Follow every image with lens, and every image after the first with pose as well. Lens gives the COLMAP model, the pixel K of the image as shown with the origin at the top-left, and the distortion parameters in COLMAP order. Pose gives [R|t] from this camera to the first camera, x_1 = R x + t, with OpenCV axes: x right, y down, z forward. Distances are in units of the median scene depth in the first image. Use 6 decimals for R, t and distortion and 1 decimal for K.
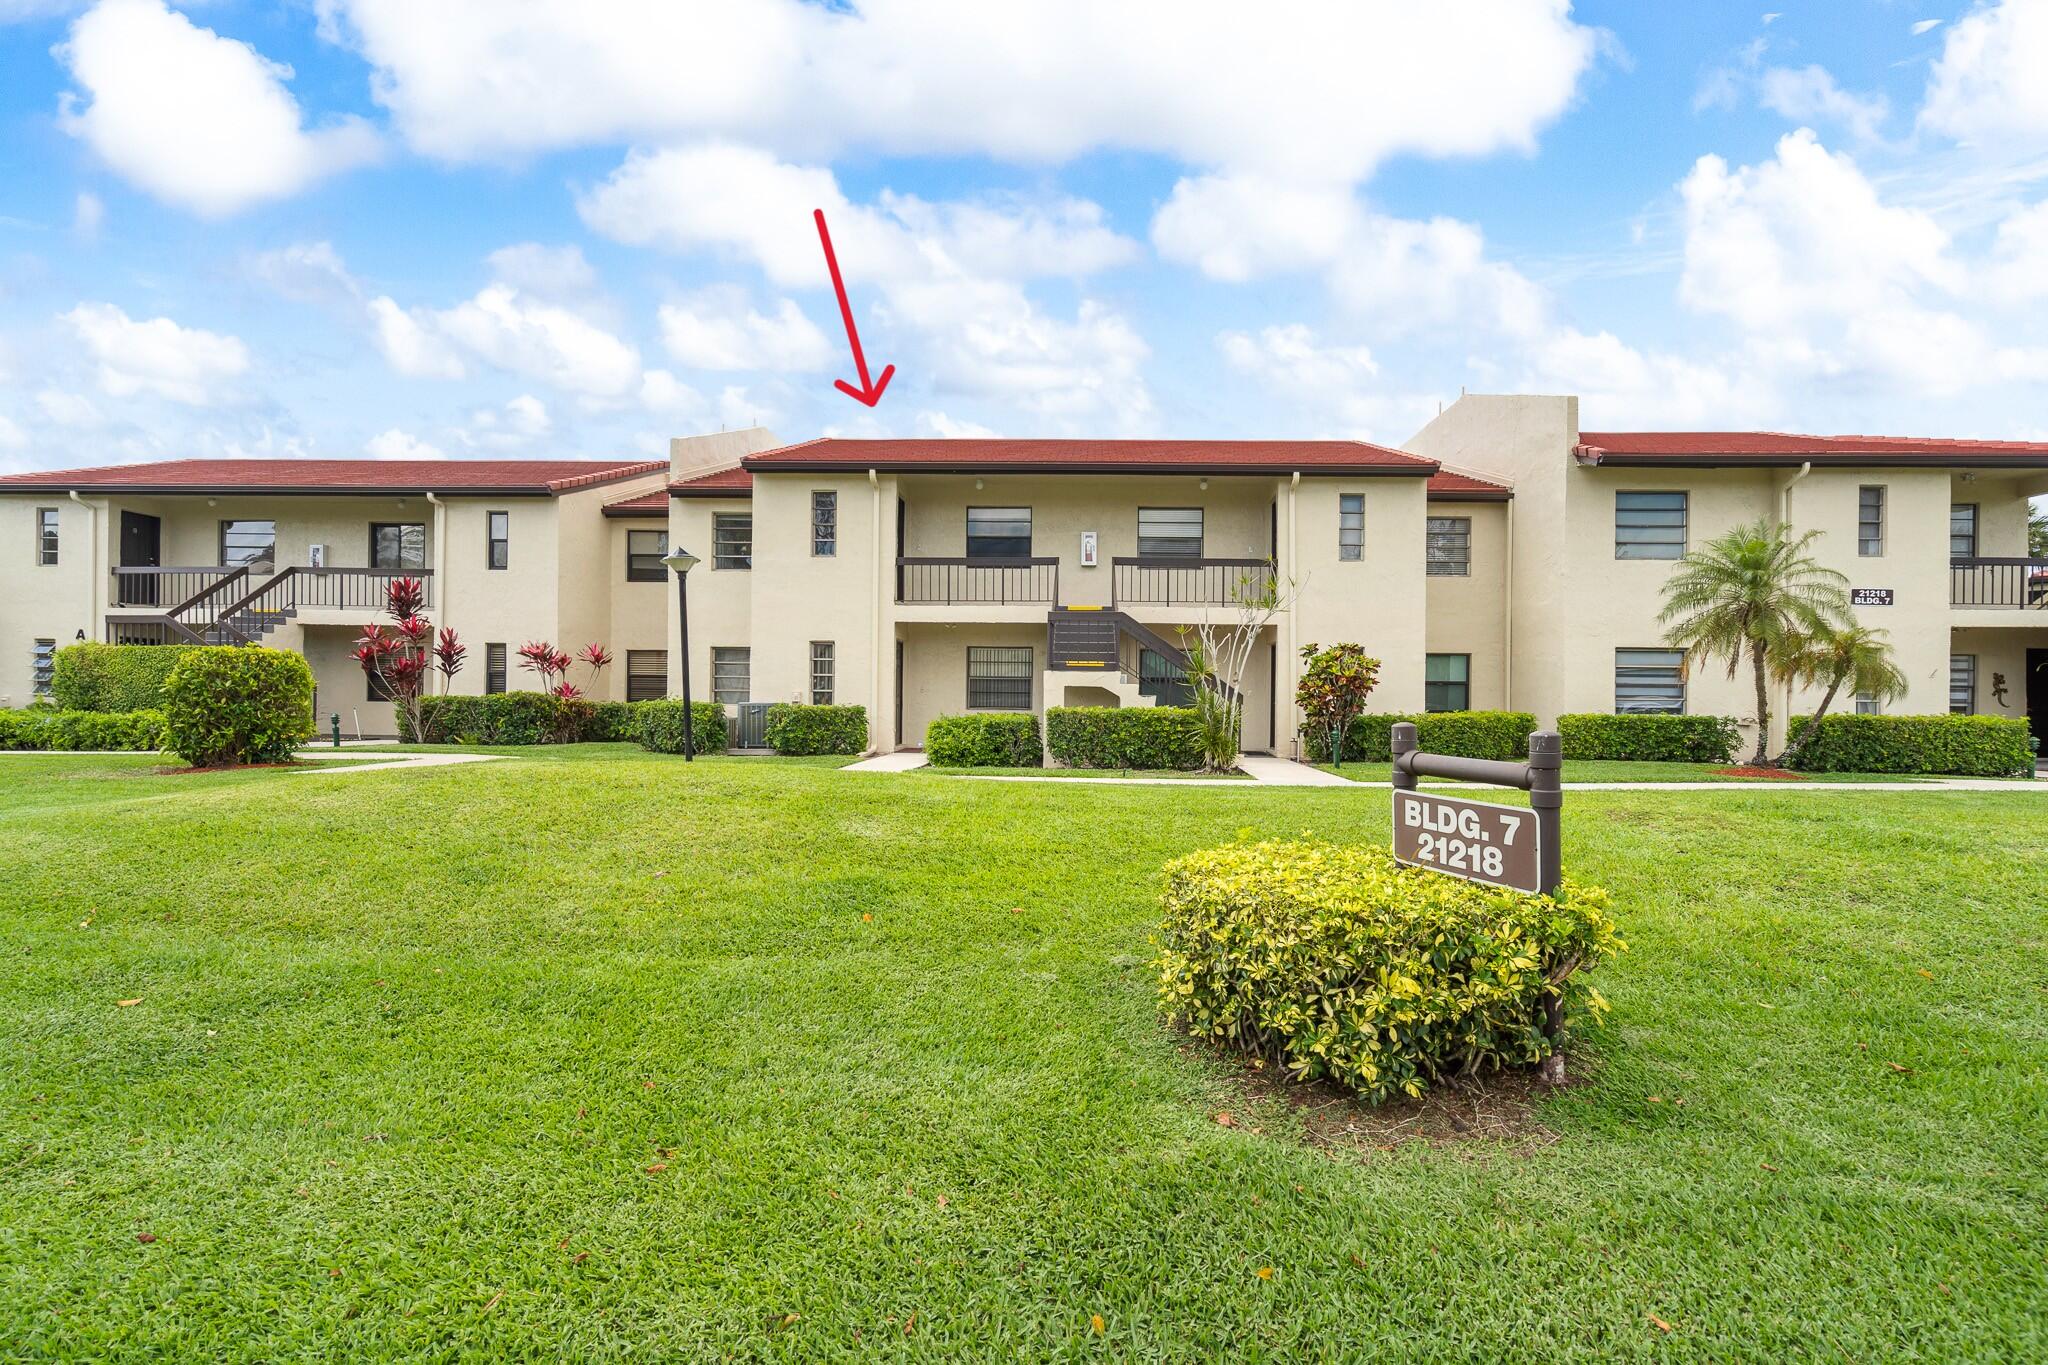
lens RADIAL K [[950.6, 0, 1014.6], [0, 950.6, 674.9], [0, 0, 1]] dist [-0.000734, 0.000663]
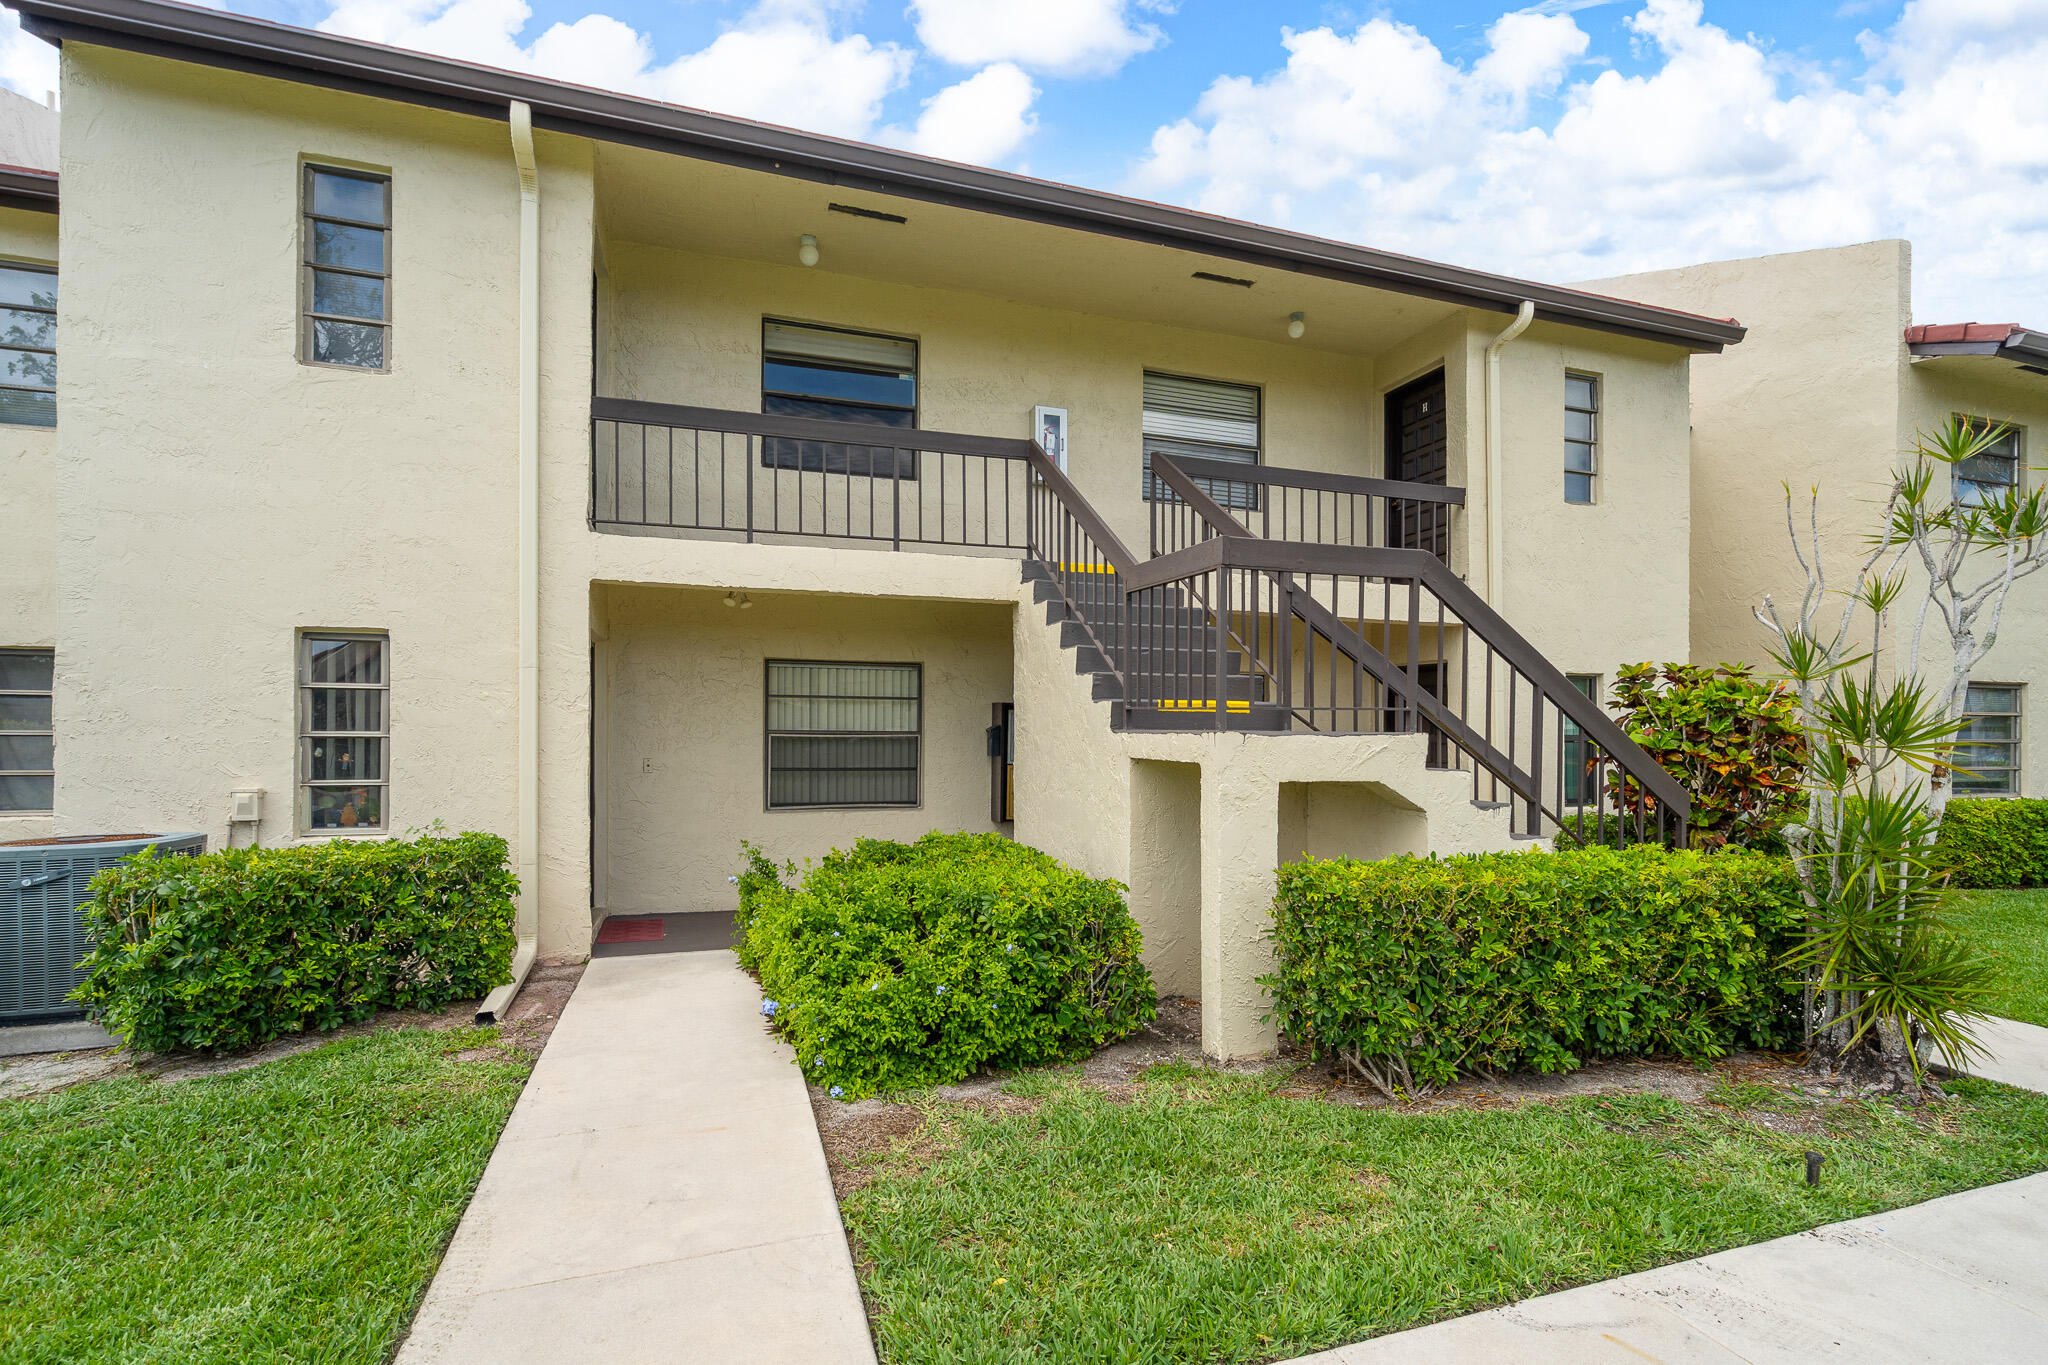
lens RADIAL K [[987.9, 0, 1018.1], [0, 987.9, 713.7], [0, 0, 1]] dist [-0.000479, 0.000253]
pose [[0.924007, 0.001419, 0.382372, -0.119861], [-0.004379, 0.999967, 0.006870, -0.009834], [-0.382349, -0.008022, 0.923983, 0.605466]]
